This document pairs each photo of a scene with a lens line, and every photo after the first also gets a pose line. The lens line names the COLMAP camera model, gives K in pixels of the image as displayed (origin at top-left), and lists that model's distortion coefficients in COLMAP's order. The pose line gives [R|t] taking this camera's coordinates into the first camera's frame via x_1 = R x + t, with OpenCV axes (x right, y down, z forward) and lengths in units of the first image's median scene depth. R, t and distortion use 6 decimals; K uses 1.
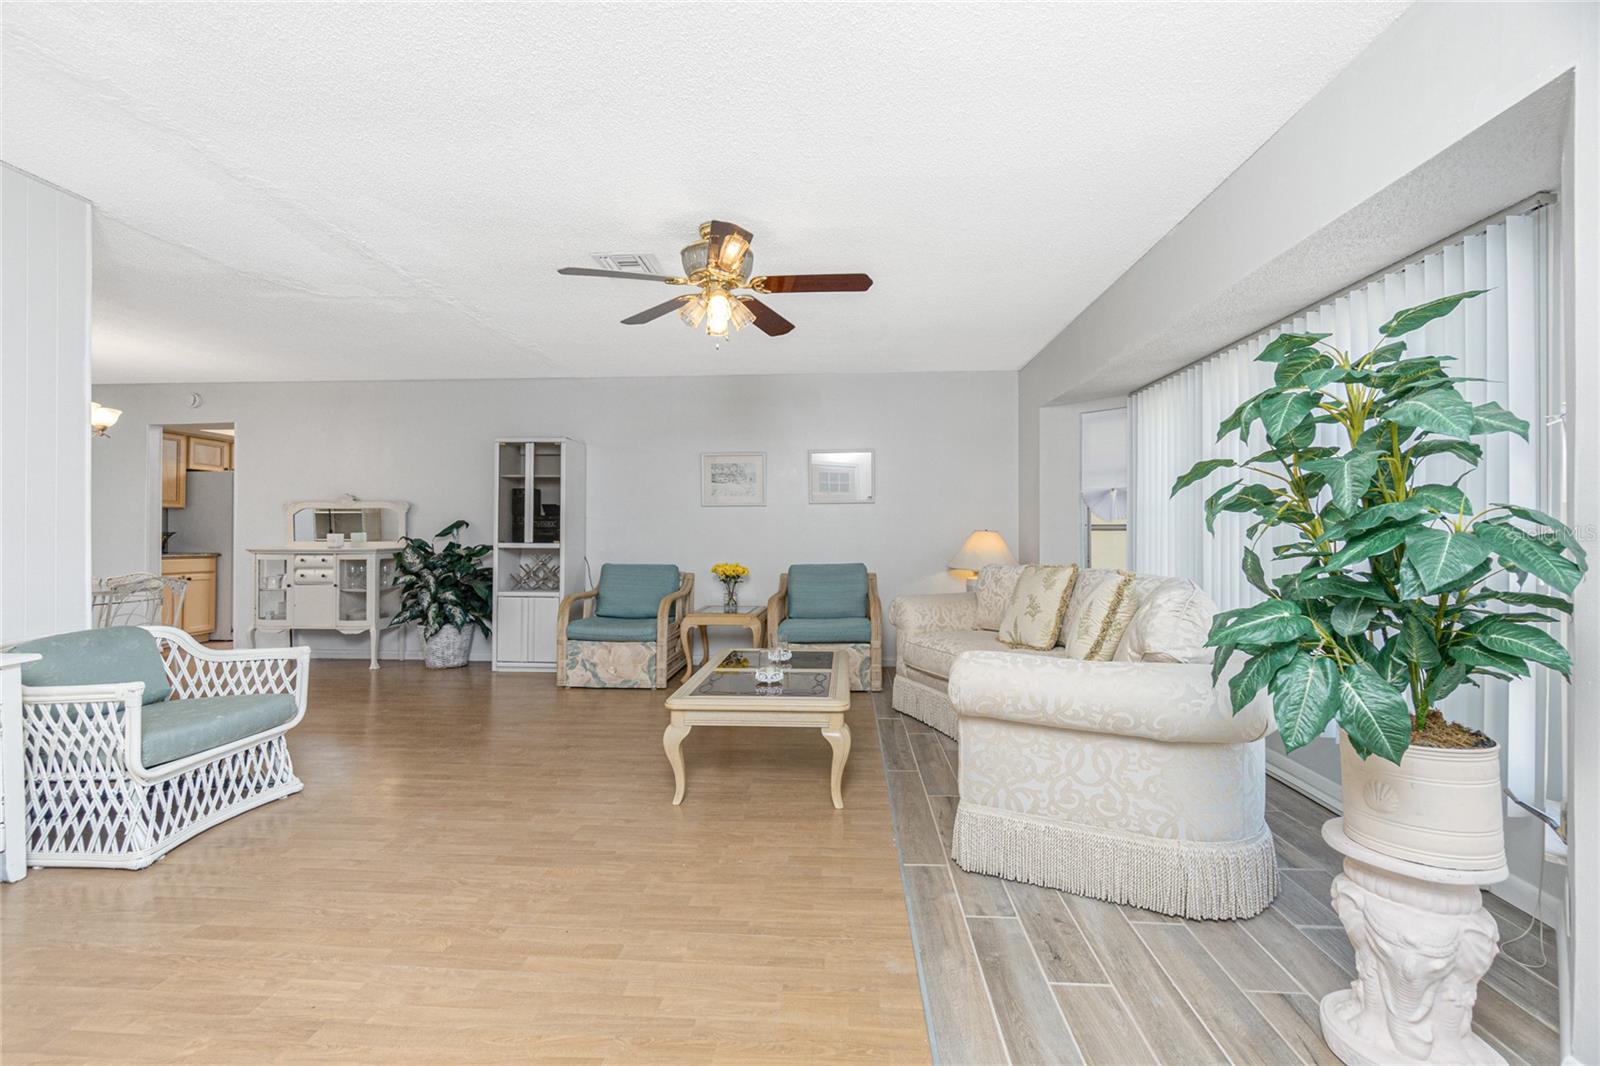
lens RADIAL K [[694.6, 0, 800.0], [0, 694.6, 533.0], [0, 0, 1]] dist [0.000403, 0.000860]
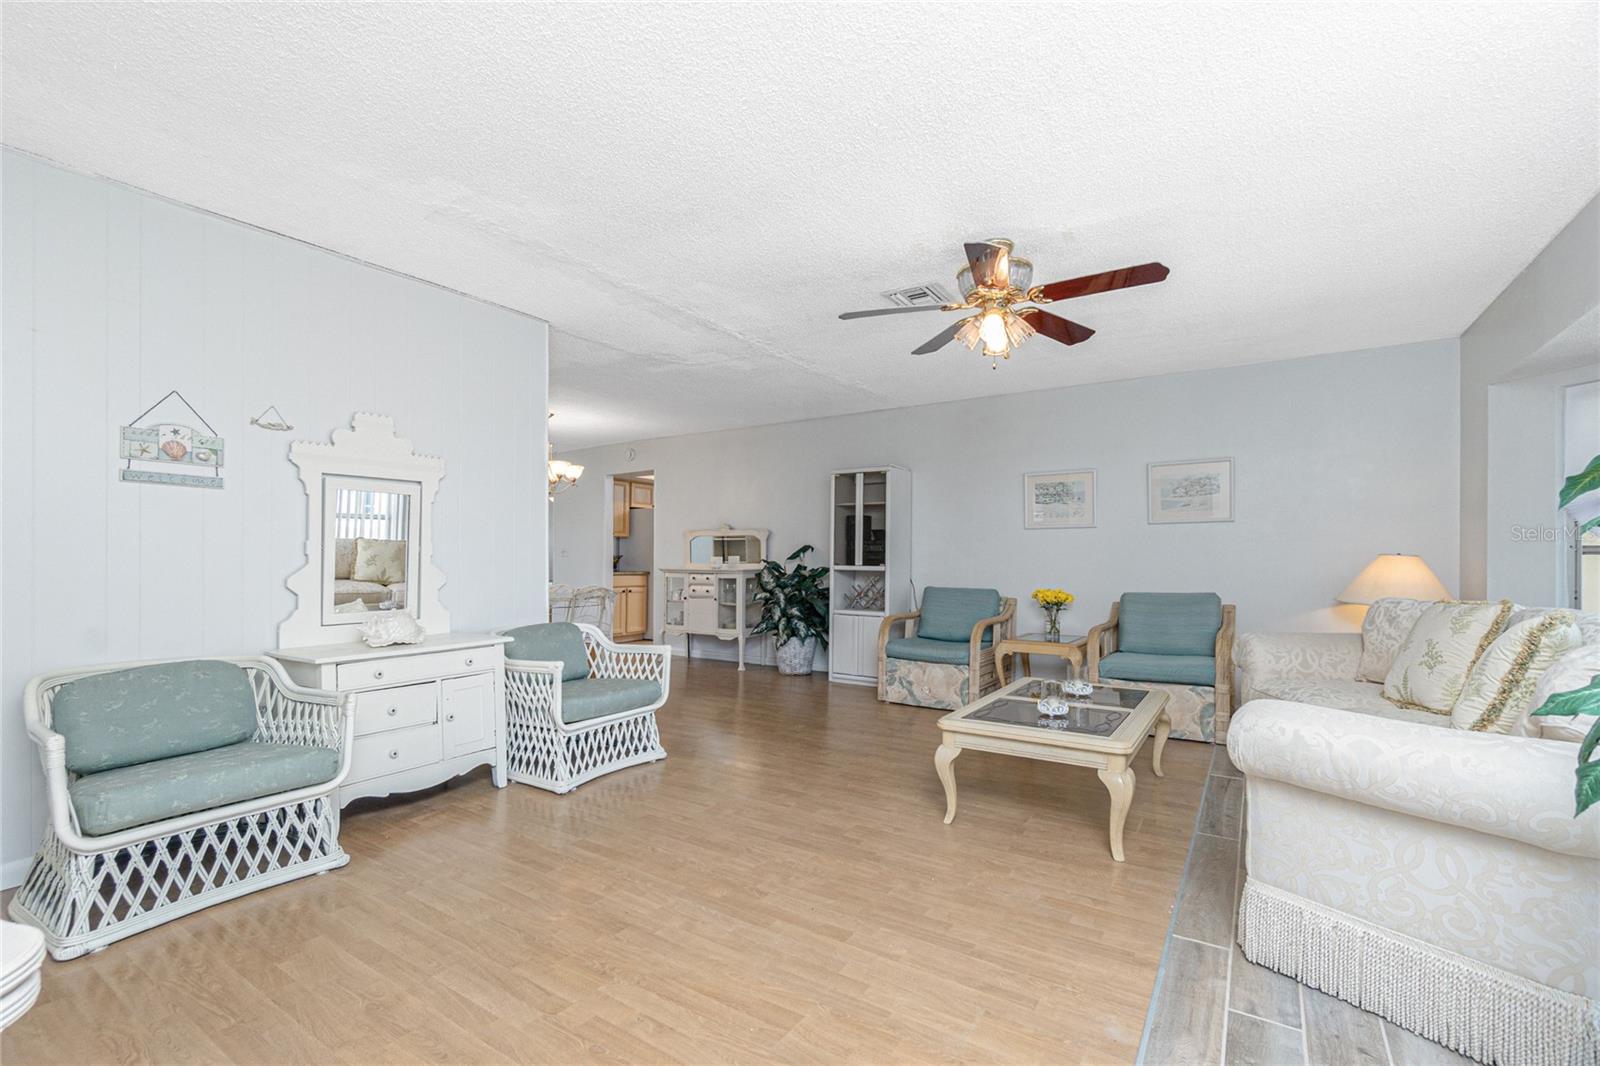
lens RADIAL K [[704.3, 0, 795.2], [0, 704.3, 562.1], [0, 0, 1]] dist [-0.001254, 0.003867]
pose [[0.869975, 0.005841, -0.493061, 0.127931], [-0.002185, 0.999966, 0.007991, 0.000512], [0.493090, -0.005875, 0.869958, -0.004192]]
